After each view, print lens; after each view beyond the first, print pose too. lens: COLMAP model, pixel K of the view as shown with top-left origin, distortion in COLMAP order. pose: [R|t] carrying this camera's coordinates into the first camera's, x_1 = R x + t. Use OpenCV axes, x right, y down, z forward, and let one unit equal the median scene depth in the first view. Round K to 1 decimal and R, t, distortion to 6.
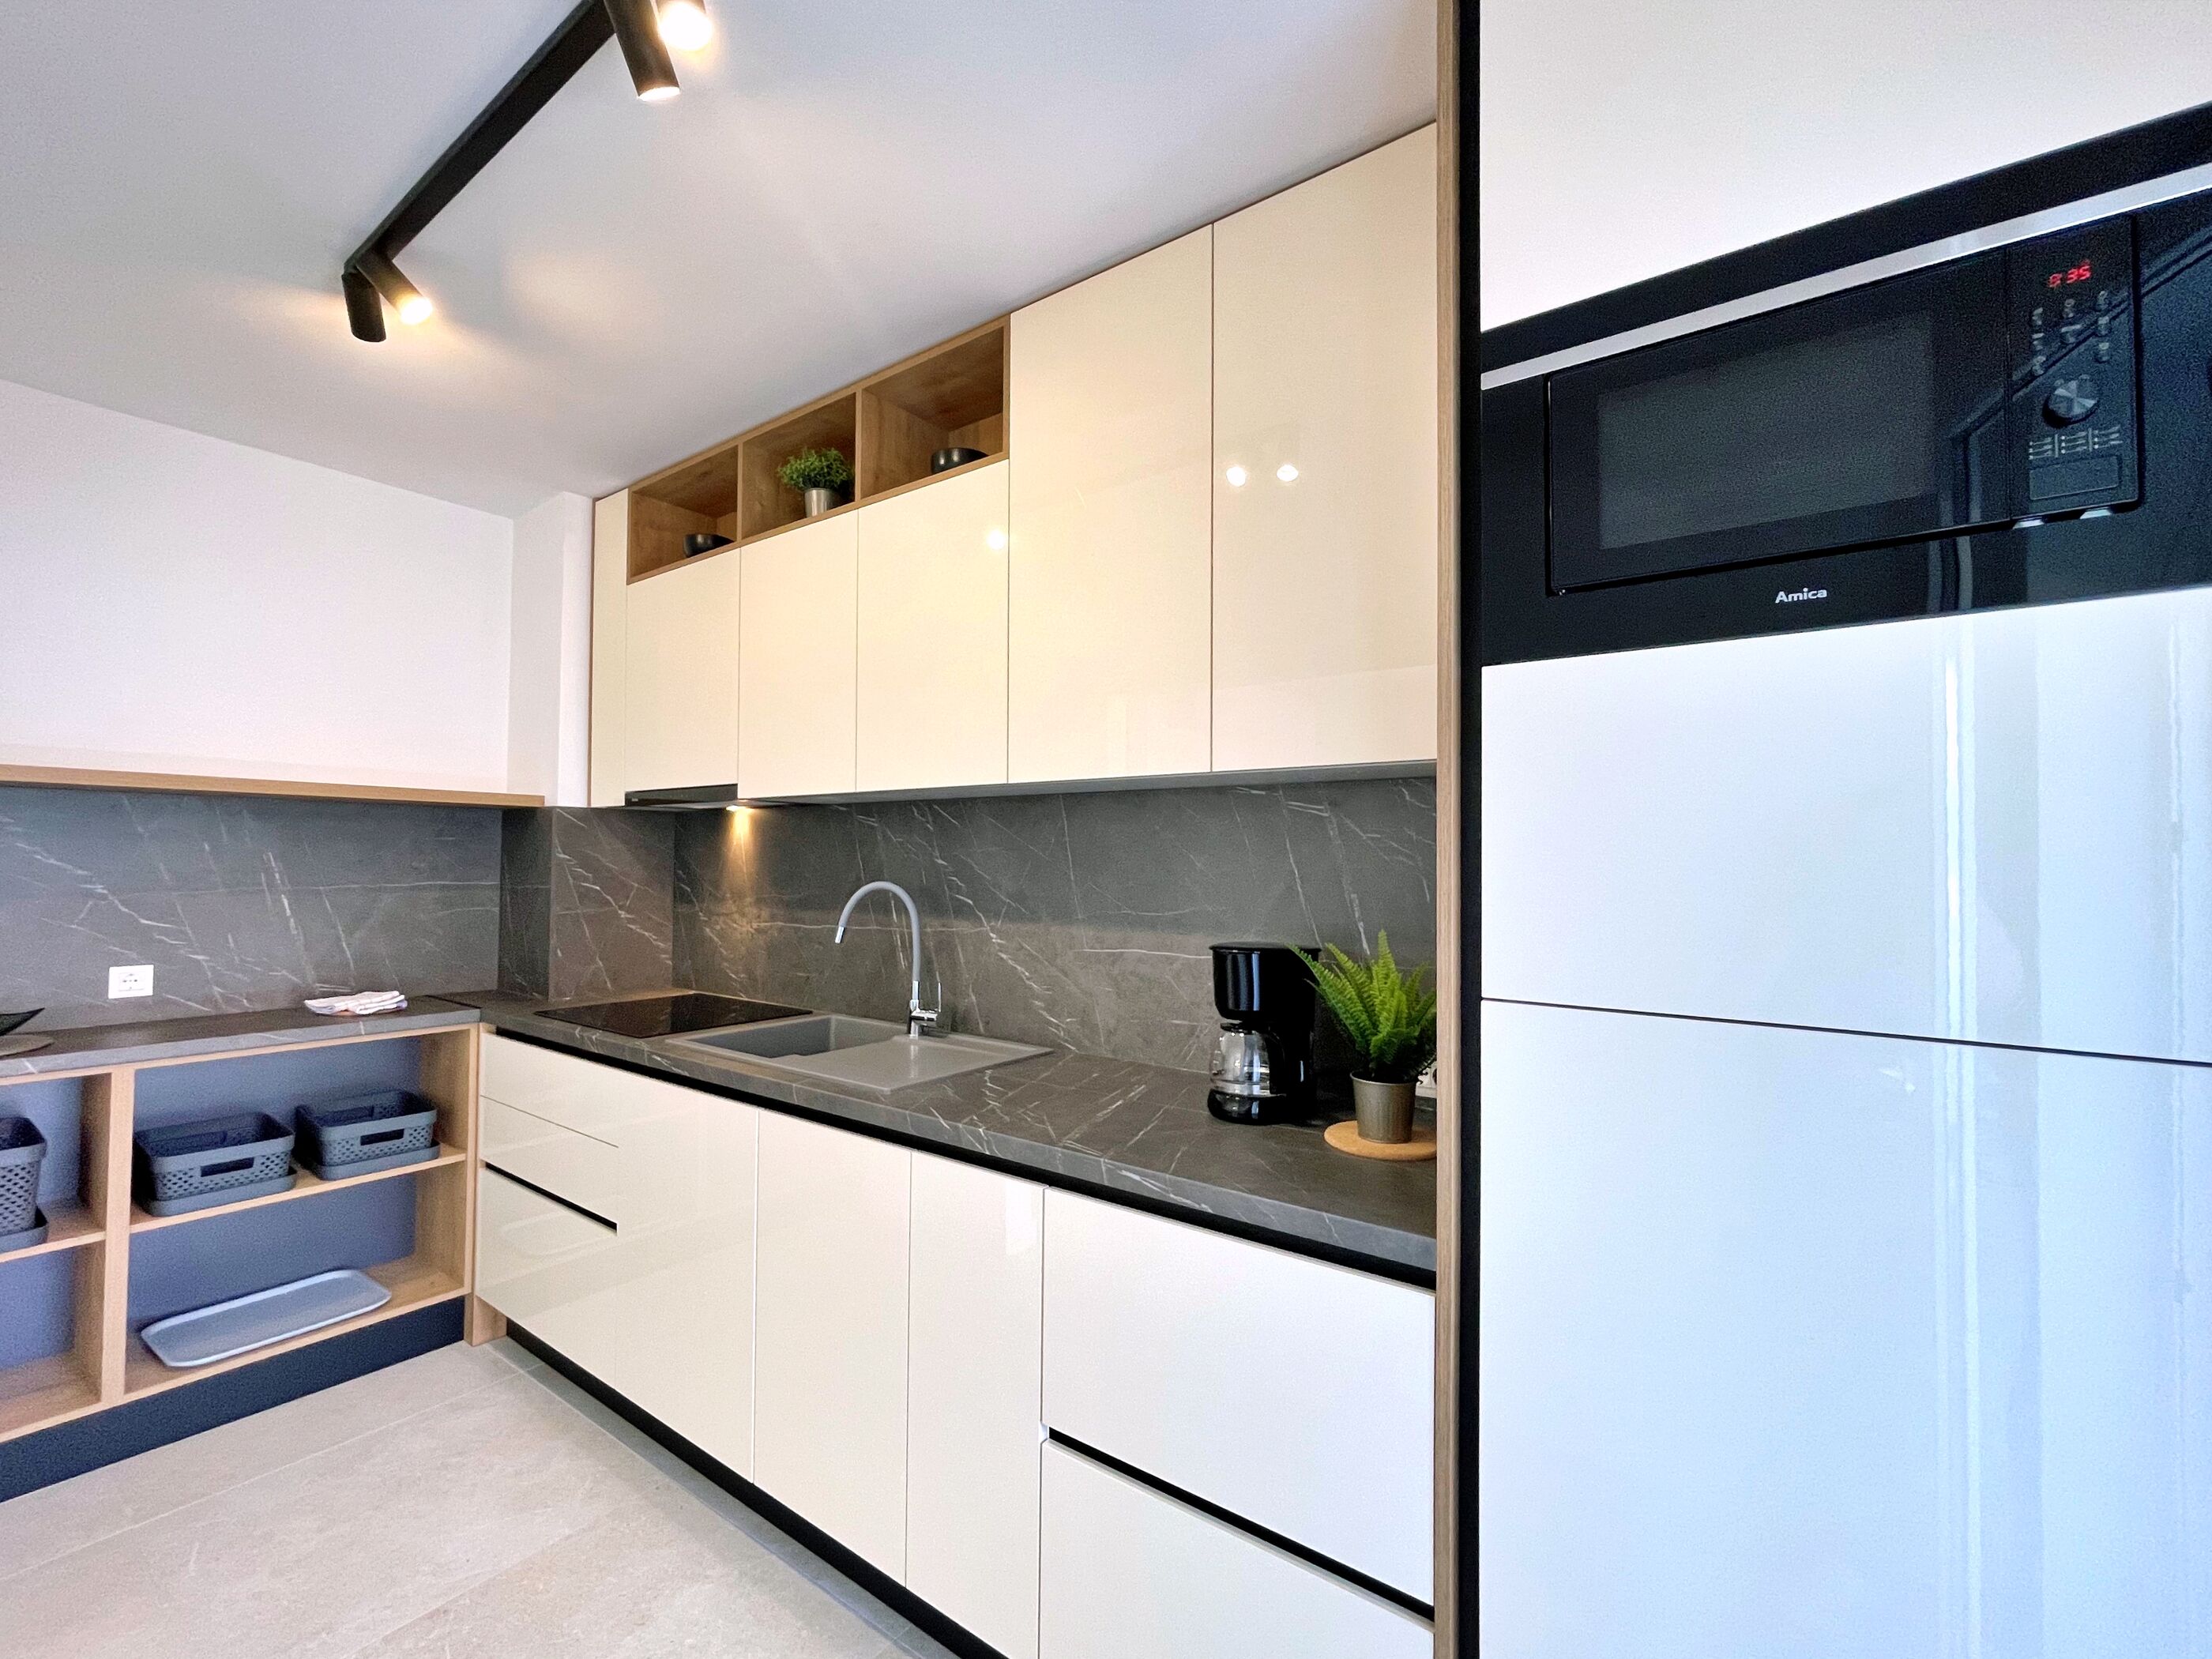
lens RADIAL K [[945.3, 0, 1105.9], [0, 945.3, 839.9], [0, 0, 1]] dist [-0.008378, -0.000172]
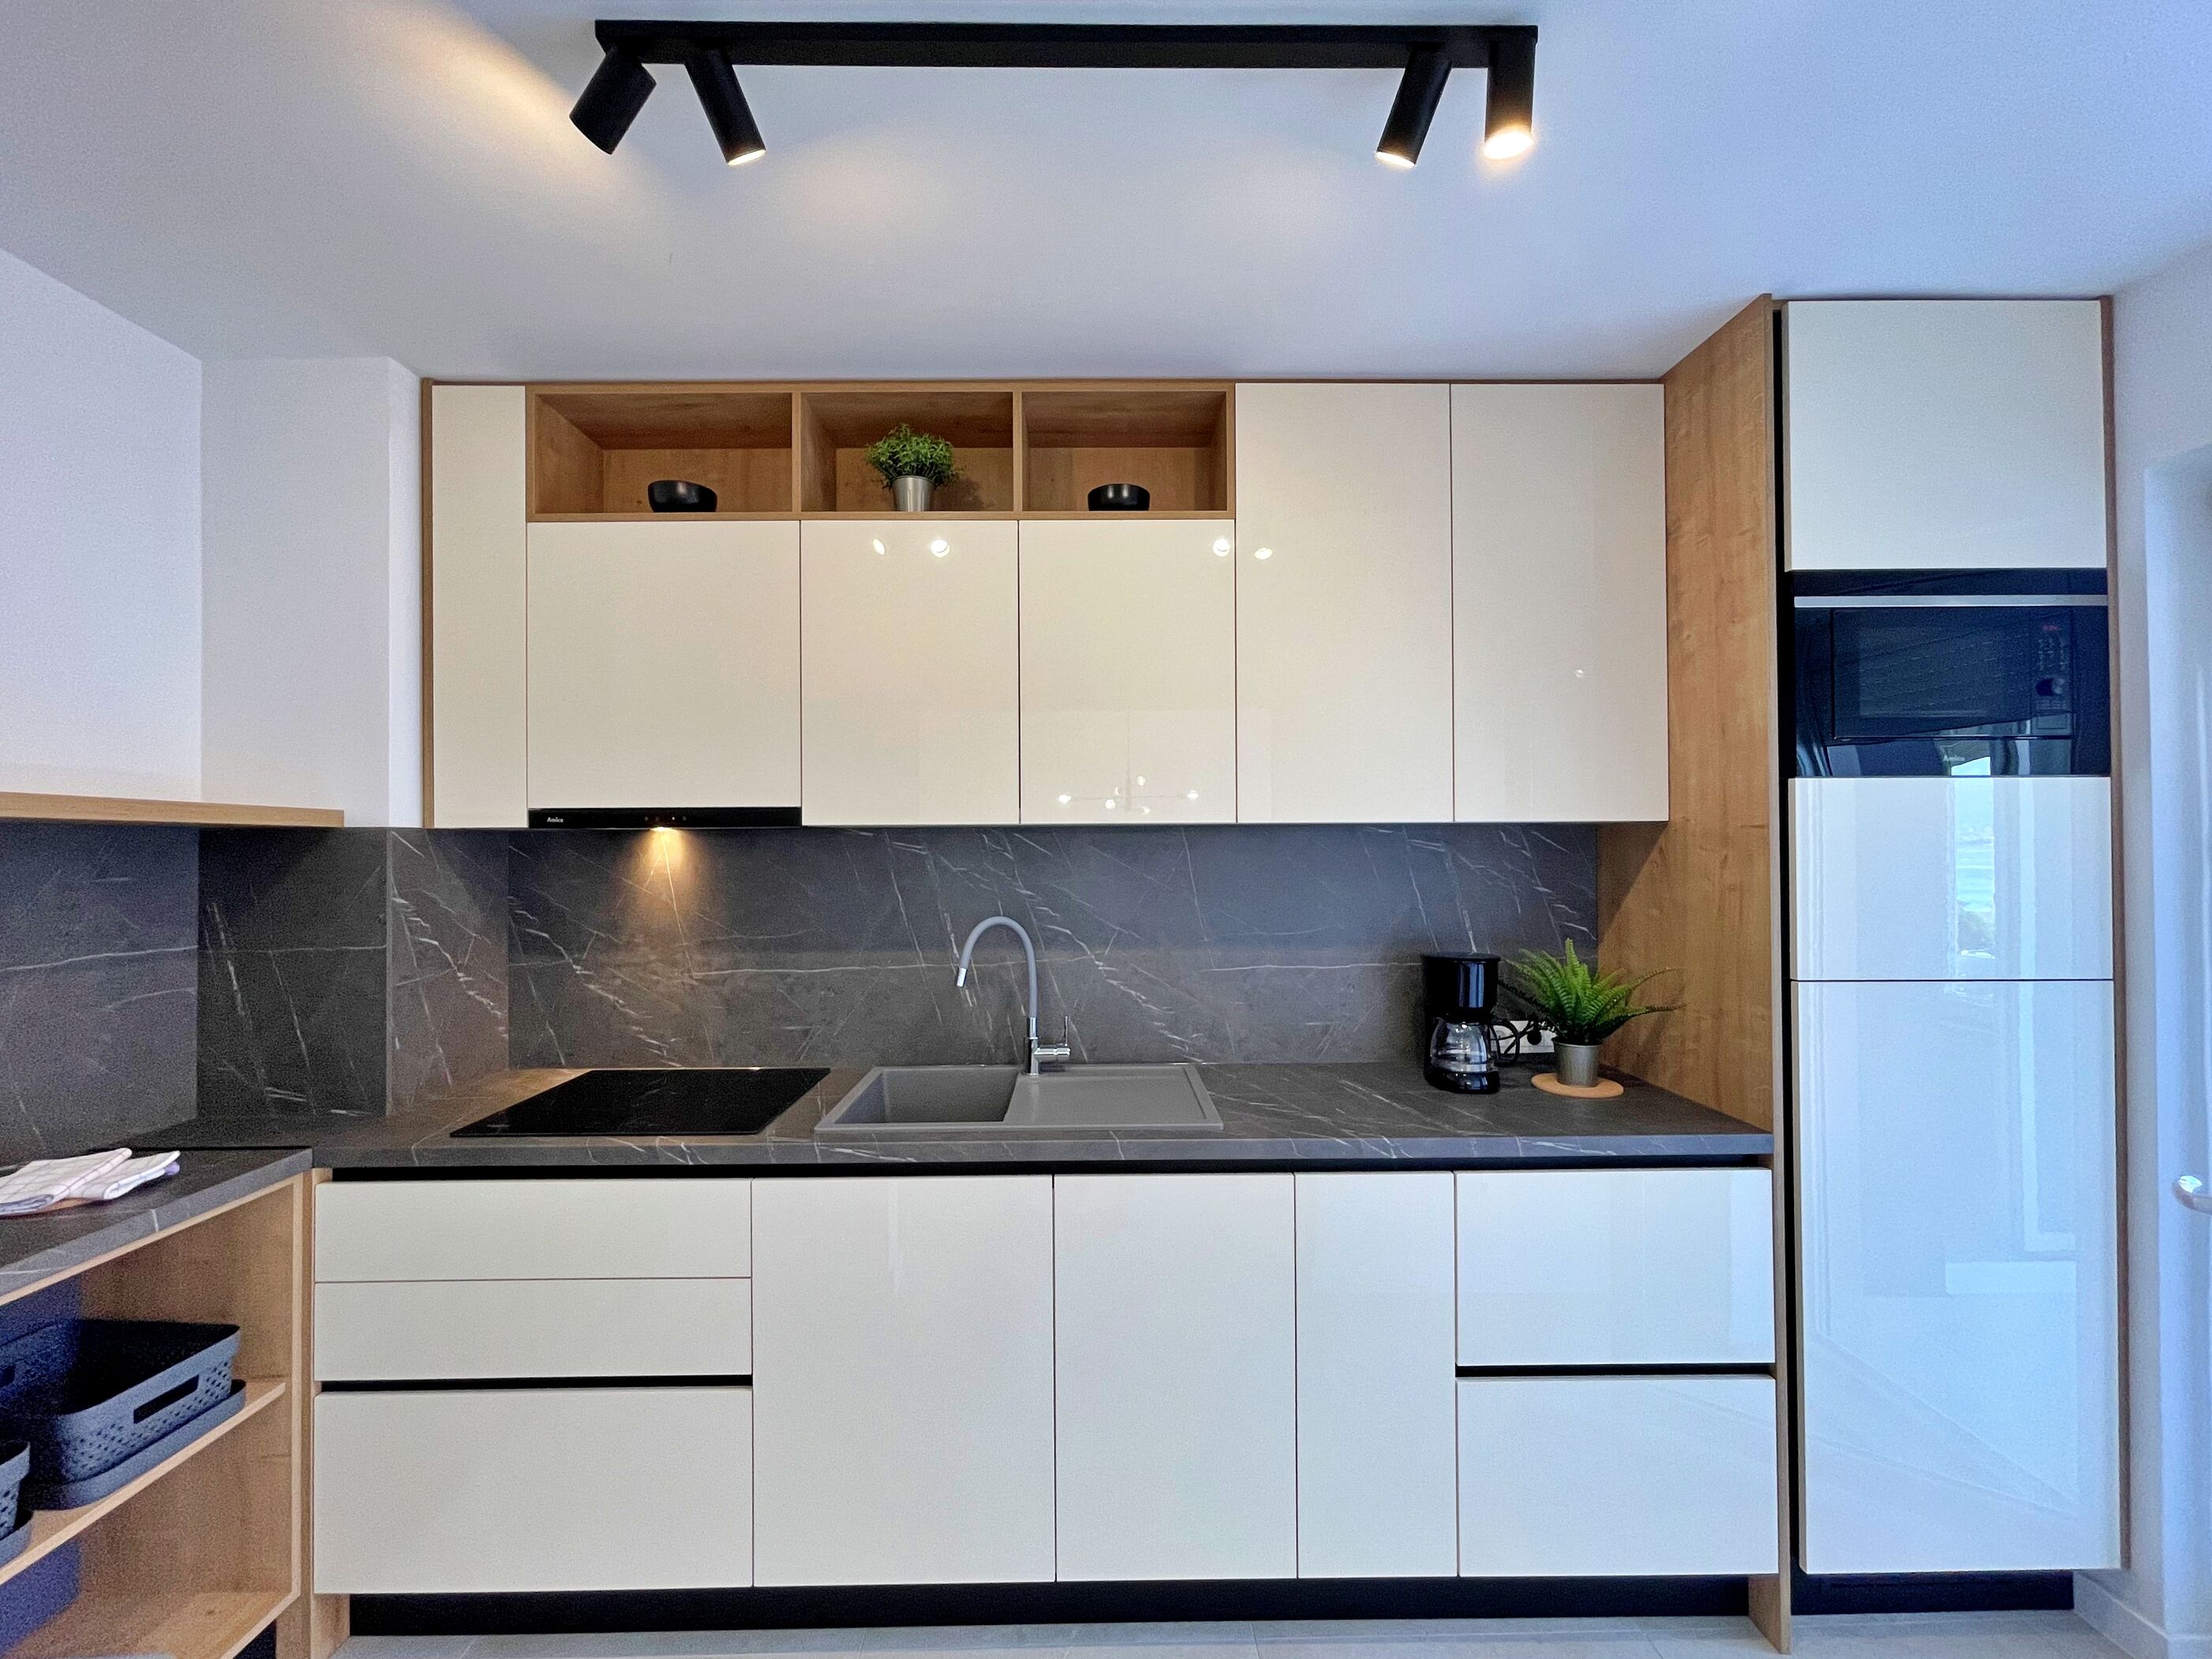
lens RADIAL K [[898.0, 0, 1104.6], [0, 898.0, 840.6], [0, 0, 1]] dist [-0.005755, 0.002396]
pose [[0.799279, -0.007595, 0.600913, -0.690954], [-0.001420, 0.999893, 0.014527, -0.045032], [-0.600959, -0.012465, 0.799183, 0.223724]]
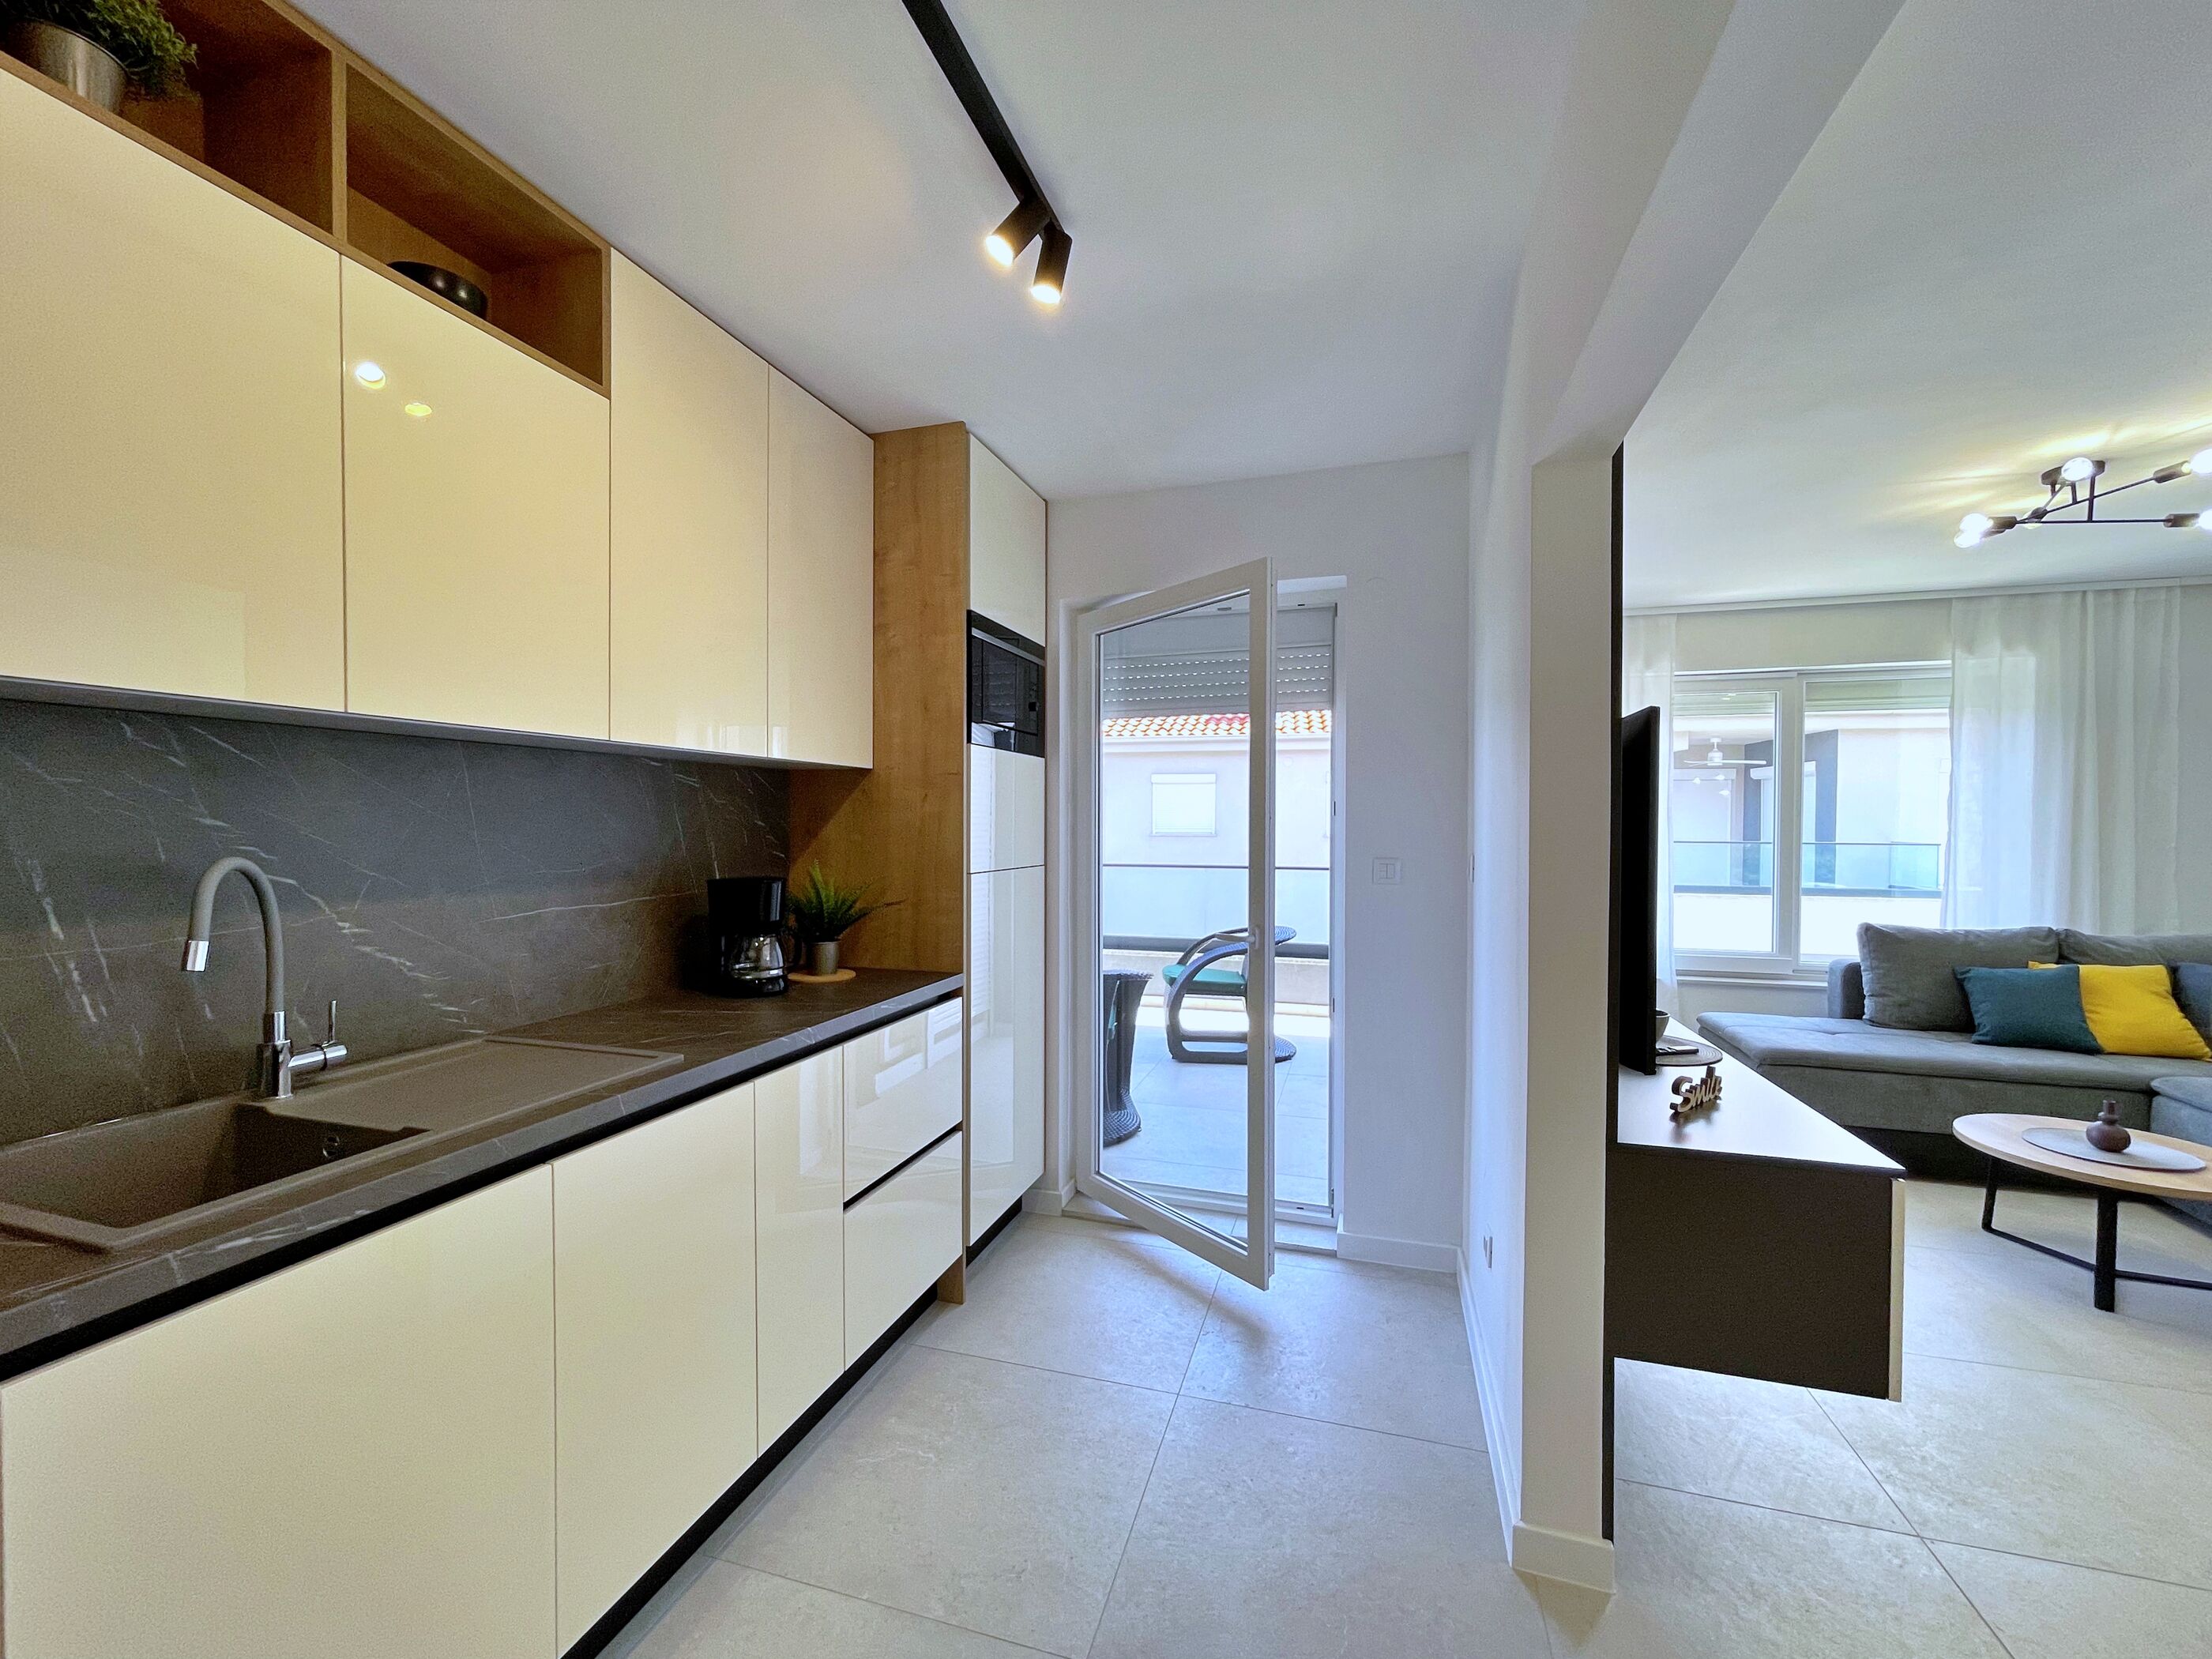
lens RADIAL K [[898.0, 0, 1083.5], [0, 898.0, 840.1], [0, 0, 1]] dist [-0.005755, 0.002396]
pose [[-0.303935, -0.029129, 0.952247, -0.929489], [-0.028342, 0.999367, 0.021524, 0.006541], [-0.952271, -0.020446, -0.304568, 0.669325]]
